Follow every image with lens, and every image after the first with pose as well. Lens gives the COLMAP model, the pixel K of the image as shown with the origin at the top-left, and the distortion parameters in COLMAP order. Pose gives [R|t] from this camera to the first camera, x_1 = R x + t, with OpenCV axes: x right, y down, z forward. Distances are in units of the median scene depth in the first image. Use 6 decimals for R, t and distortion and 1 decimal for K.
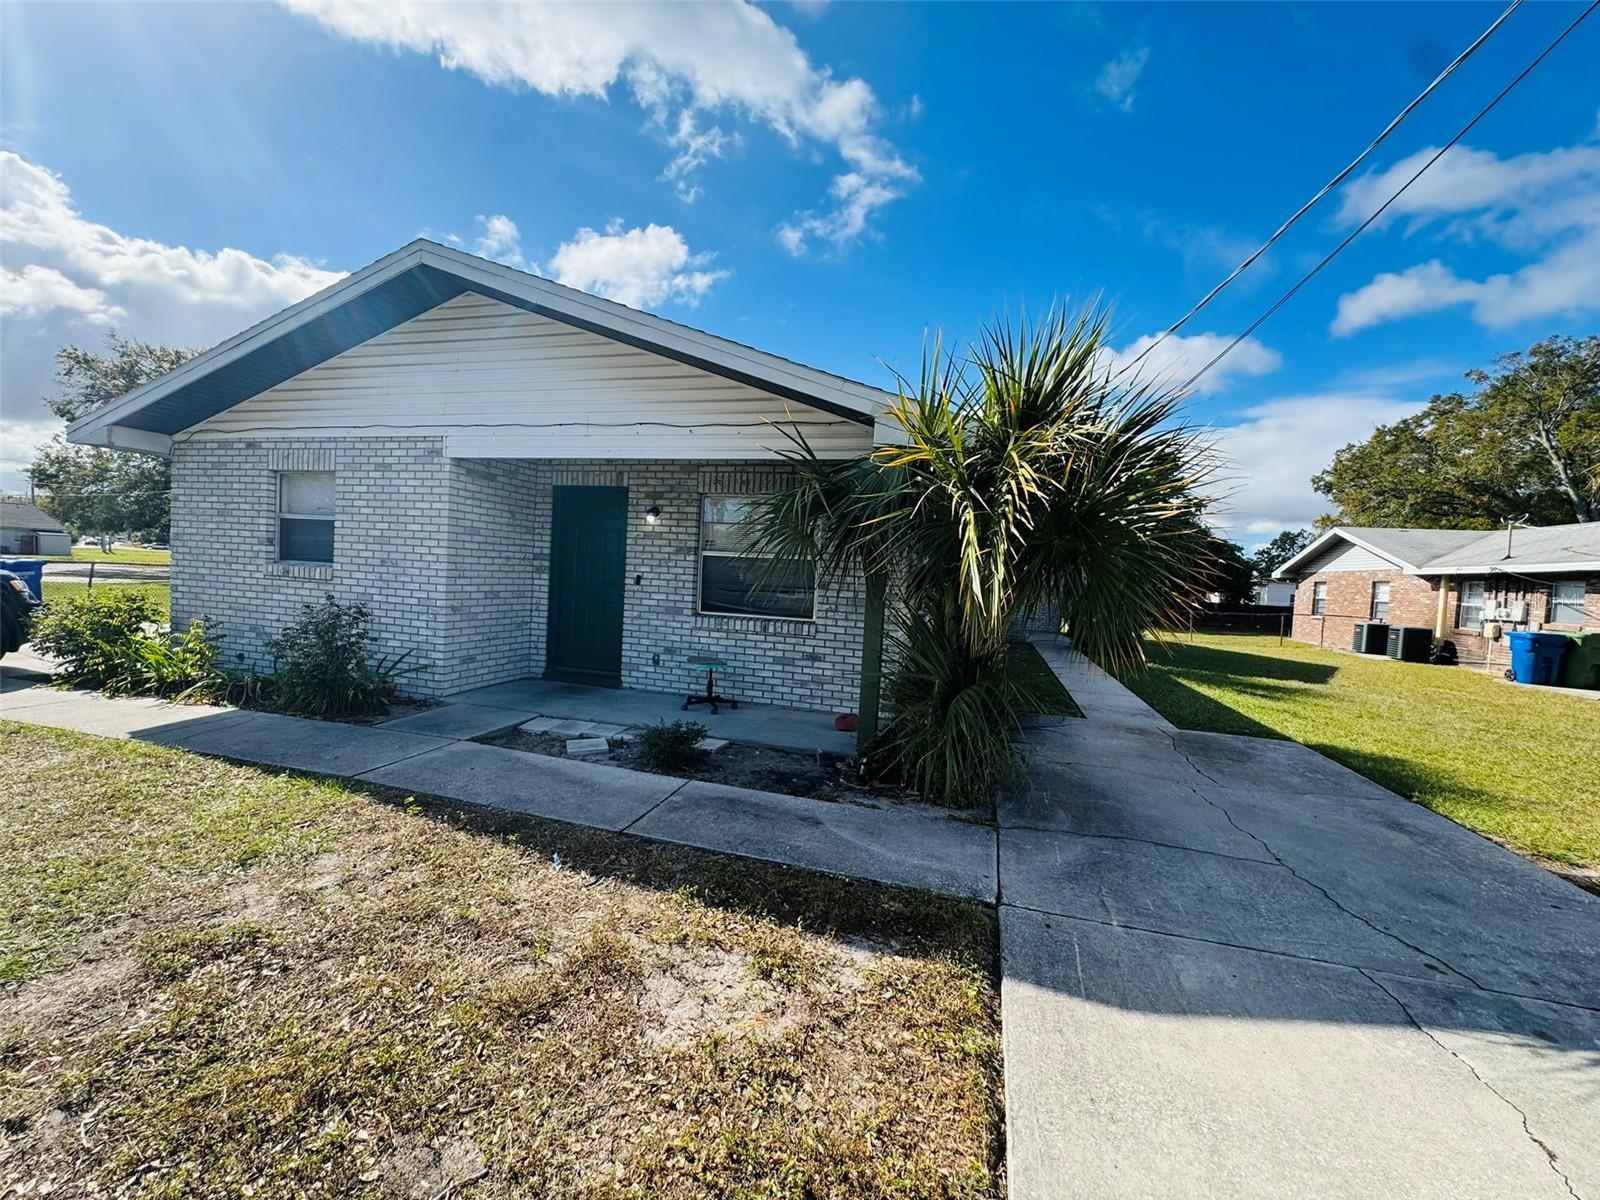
lens RADIAL K [[640.8, 0, 798.9], [0, 640.8, 598.9], [0, 0, 1]] dist [0.000217, -0.000505]
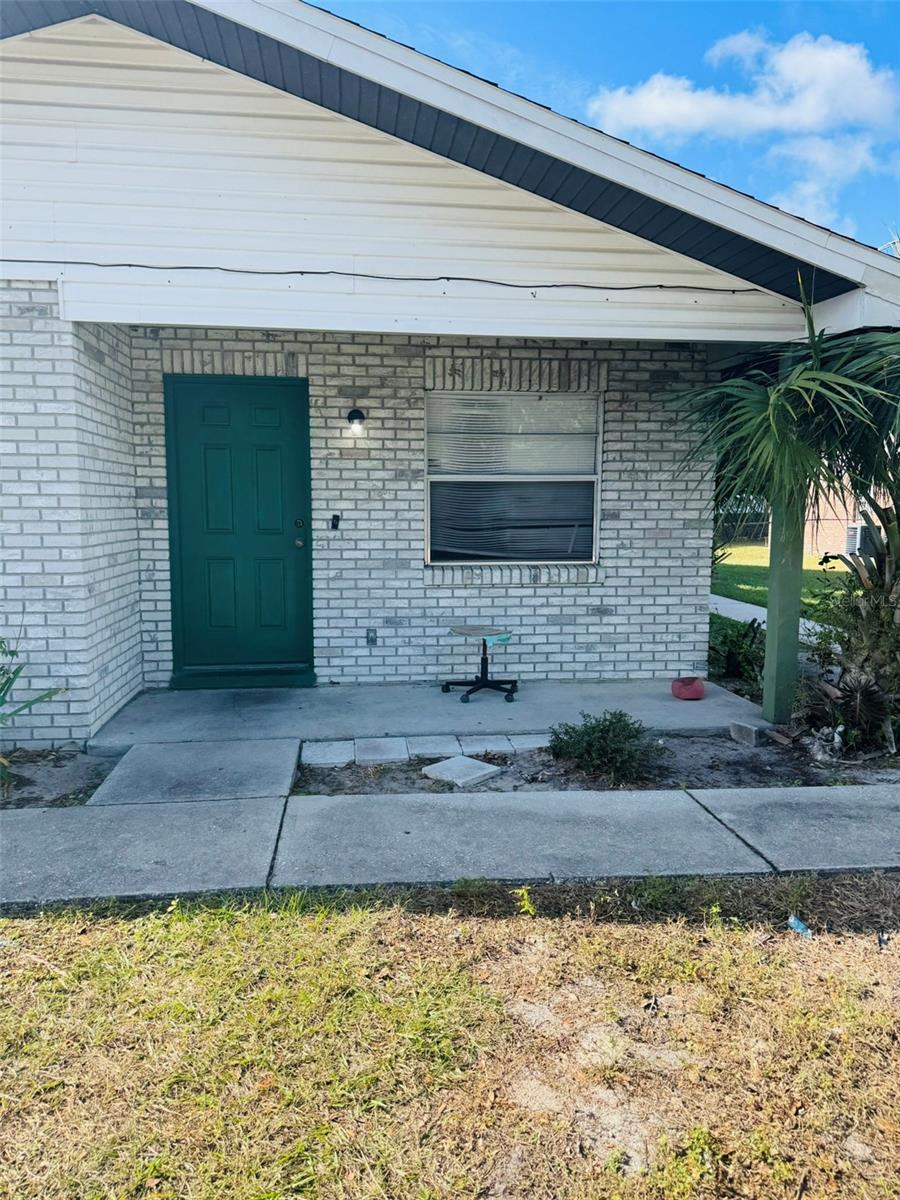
lens RADIAL K [[839.3, 0, 450.0], [0, 839.3, 600.0], [0, 0, 1]] dist [0.145186, -0.224731]
pose [[0.920879, -0.092492, 0.378717, -0.504785], [0.060671, 0.993613, 0.095139, -0.026453], [-0.385098, -0.064634, 0.920610, 0.149571]]
